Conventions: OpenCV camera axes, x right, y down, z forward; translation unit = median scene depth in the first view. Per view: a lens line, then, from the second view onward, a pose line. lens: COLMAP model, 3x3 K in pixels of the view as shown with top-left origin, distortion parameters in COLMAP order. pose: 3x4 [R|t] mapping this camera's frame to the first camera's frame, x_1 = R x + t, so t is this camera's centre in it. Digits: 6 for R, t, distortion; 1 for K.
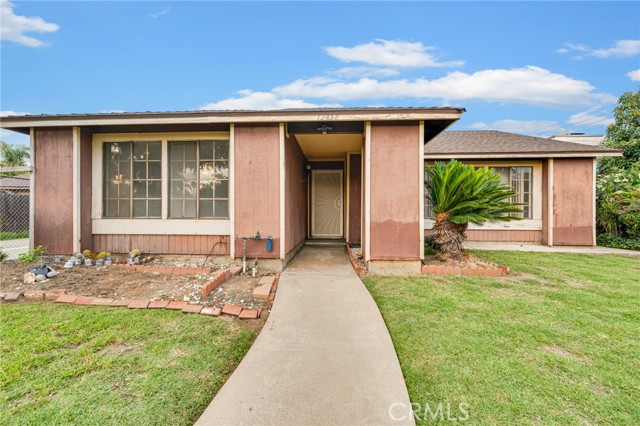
lens RADIAL K [[265.5, 0, 320.0], [0, 265.5, 213.0], [0, 0, 1]] dist [0.000006, 0.000043]
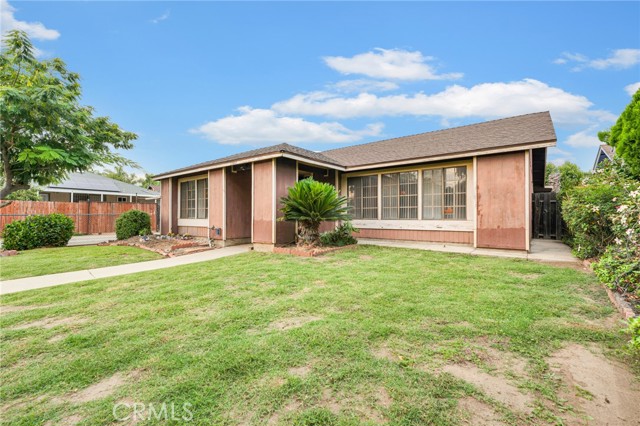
lens RADIAL K [[281.0, 0, 320.0], [0, 281.0, 213.0], [0, 0, 1]] dist [0.000367, 0.000037]
pose [[0.823874, -0.011890, -0.566649, 0.989040], [0.003541, 0.999868, -0.015833, 0.012082], [0.566762, 0.011038, 0.823807, -0.156282]]
